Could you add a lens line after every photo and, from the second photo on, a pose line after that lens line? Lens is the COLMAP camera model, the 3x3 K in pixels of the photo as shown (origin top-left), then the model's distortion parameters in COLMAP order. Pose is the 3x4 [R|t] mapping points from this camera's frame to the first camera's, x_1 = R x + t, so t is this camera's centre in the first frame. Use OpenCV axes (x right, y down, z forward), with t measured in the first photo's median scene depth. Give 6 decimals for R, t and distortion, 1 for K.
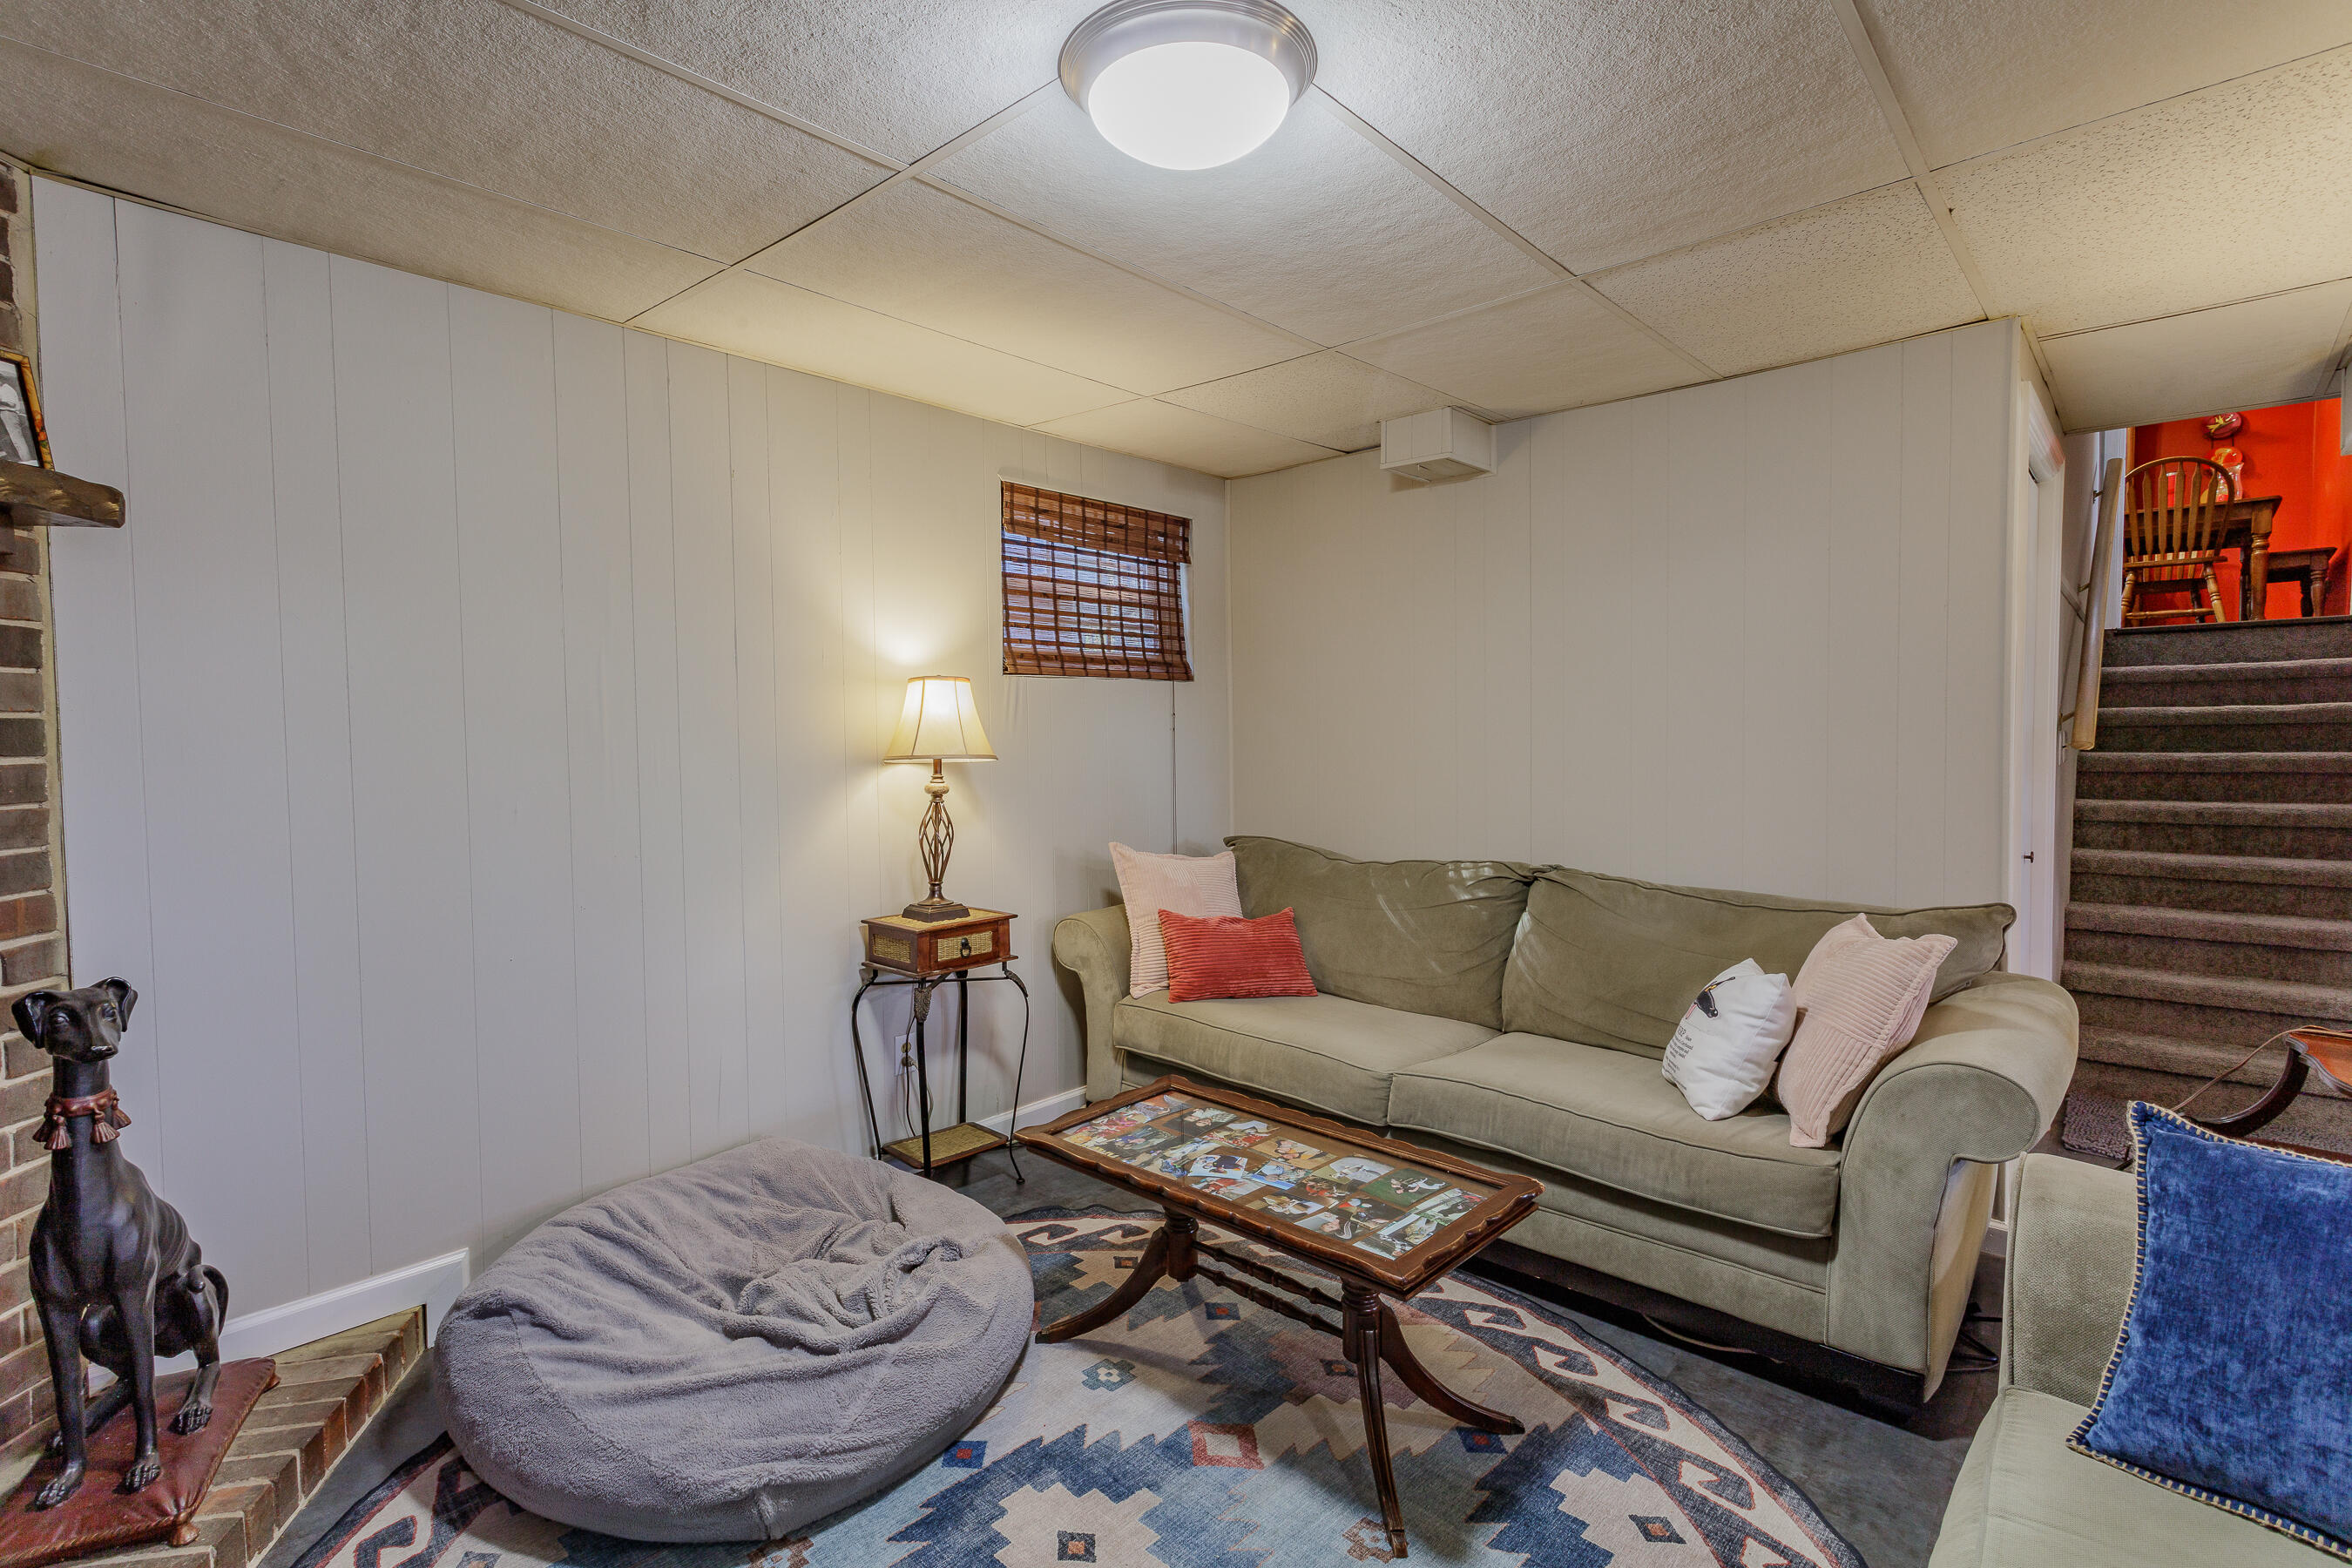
lens RADIAL K [[1108.9, 0, 1169.7], [0, 1108.9, 767.7], [0, 0, 1]] dist [-0.000918, 0.000340]
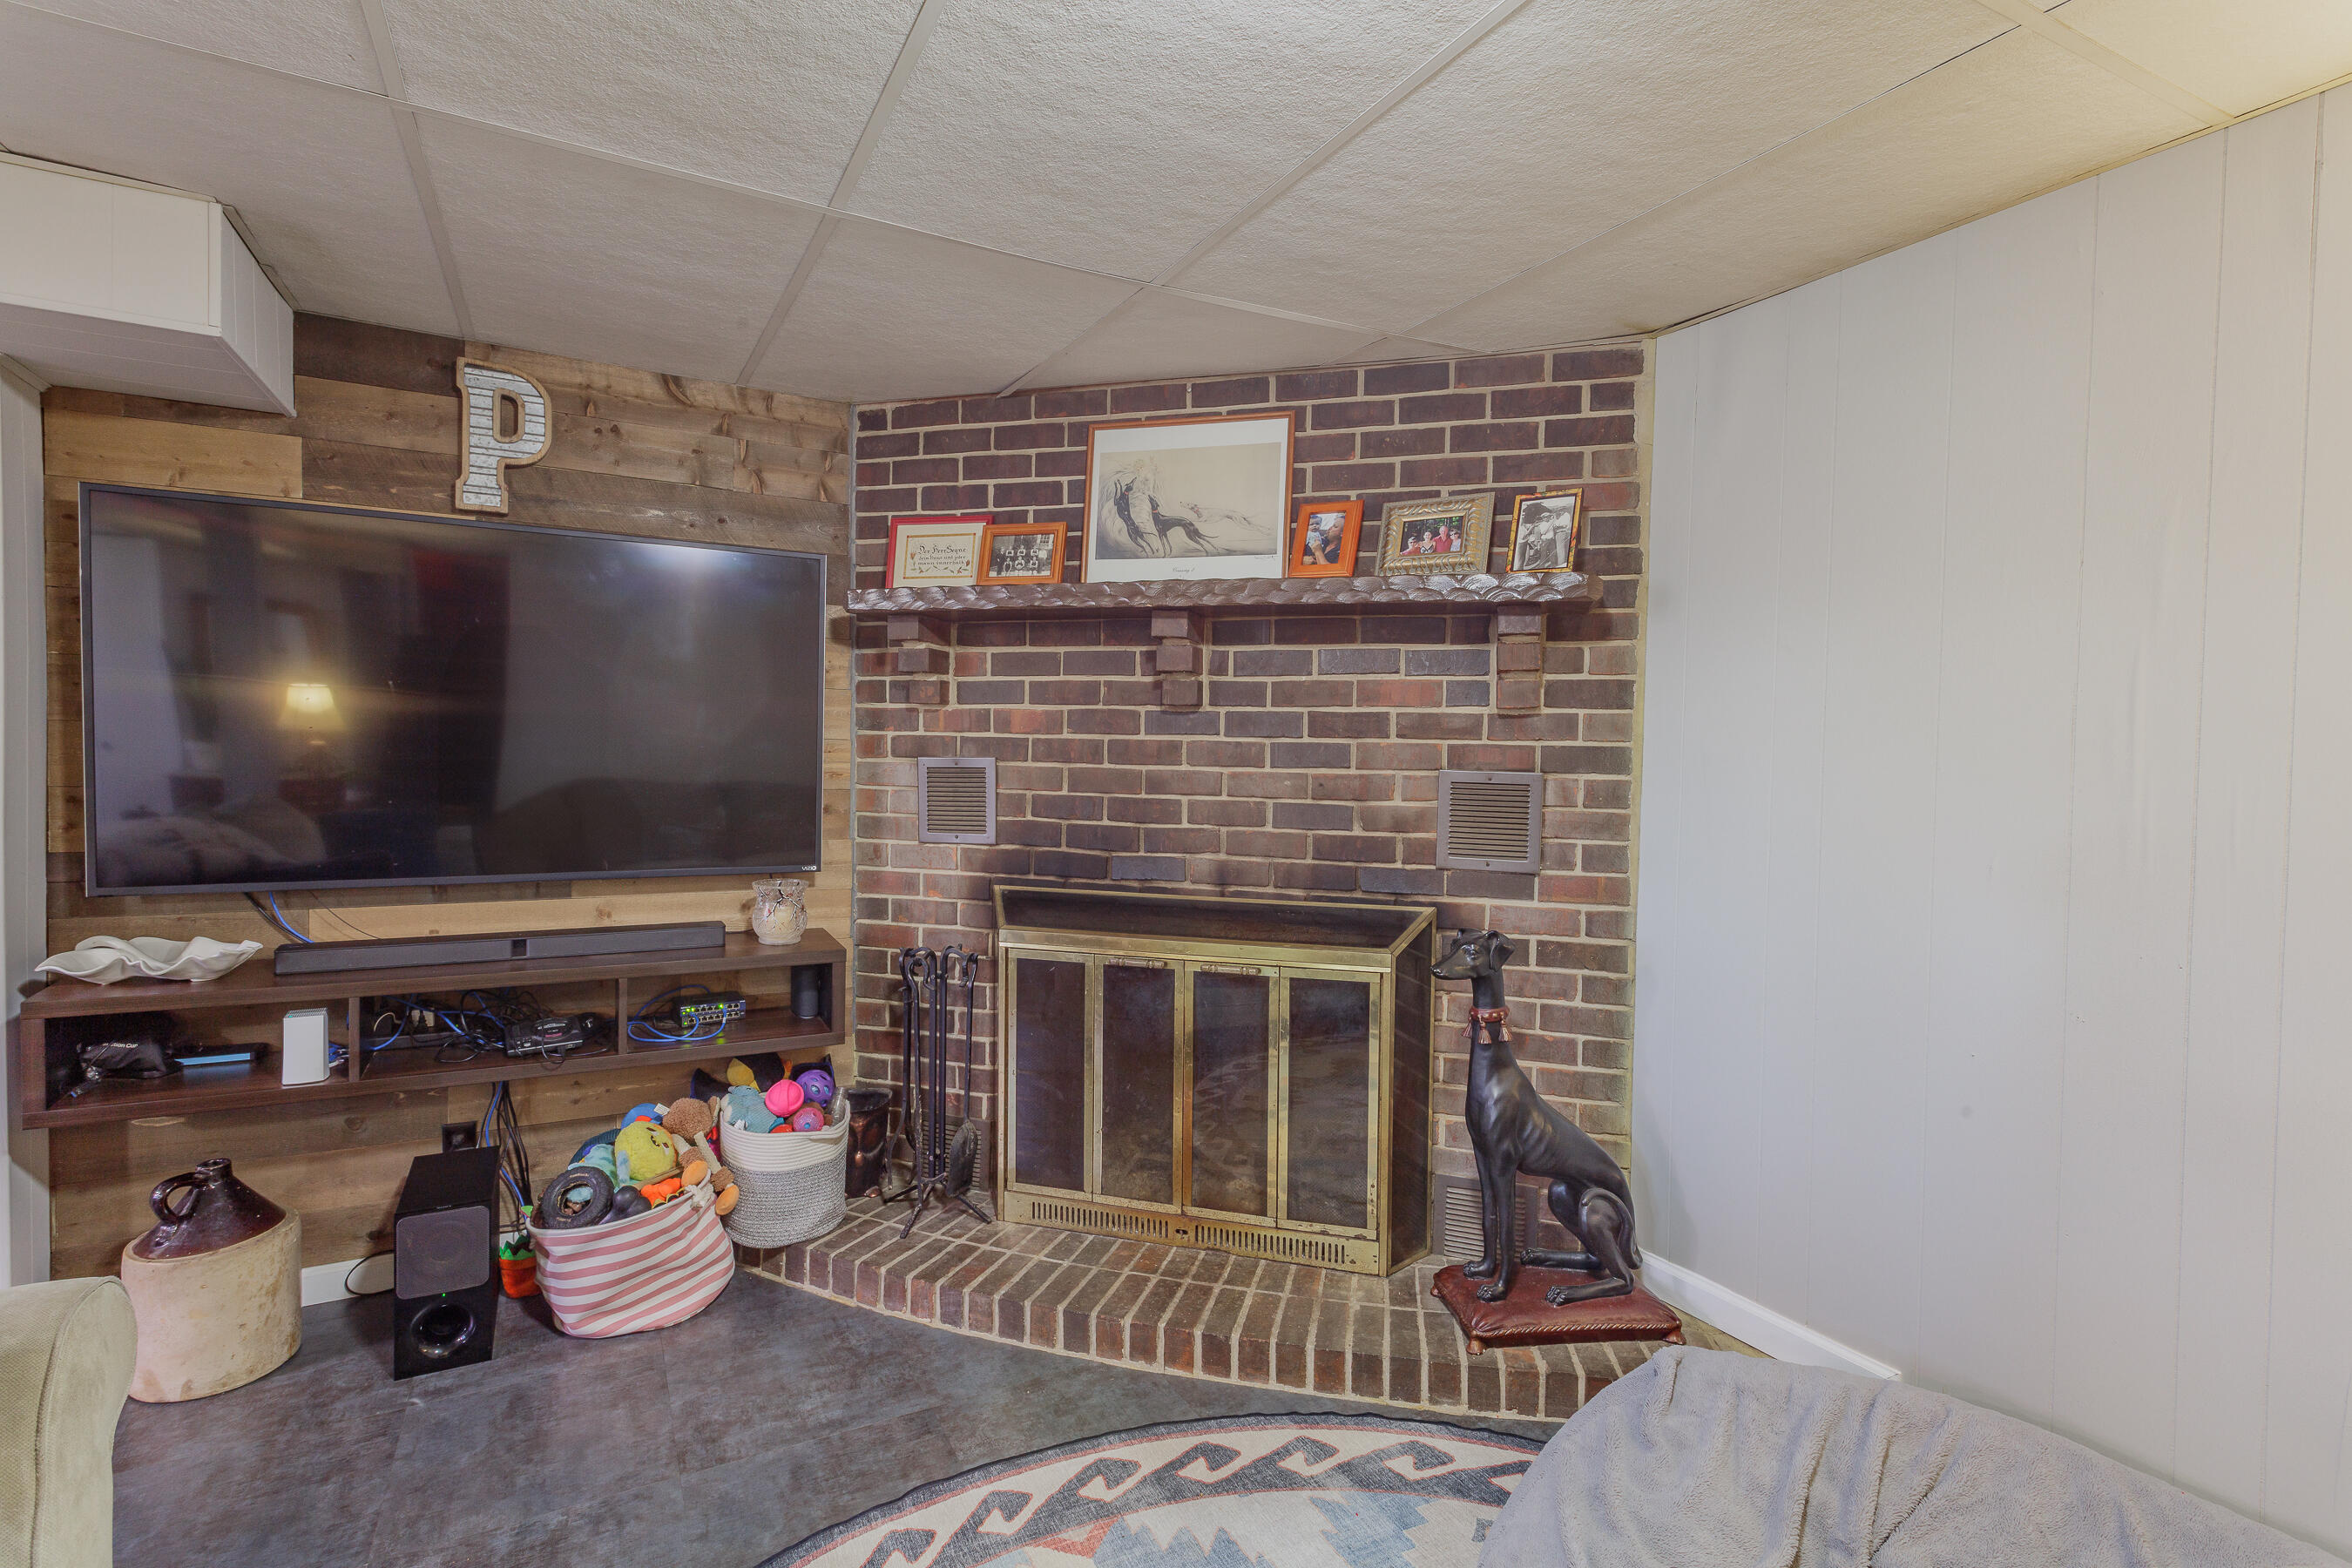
lens RADIAL K [[1108.9, 0, 1169.7], [0, 1108.9, 767.7], [0, 0, 1]] dist [-0.000918, 0.000340]
pose [[-0.337321, 0.020473, -0.941167, 0.261793], [-0.045420, 0.998245, 0.037993, -0.027185], [0.940293, 0.055564, -0.335799, 0.567476]]
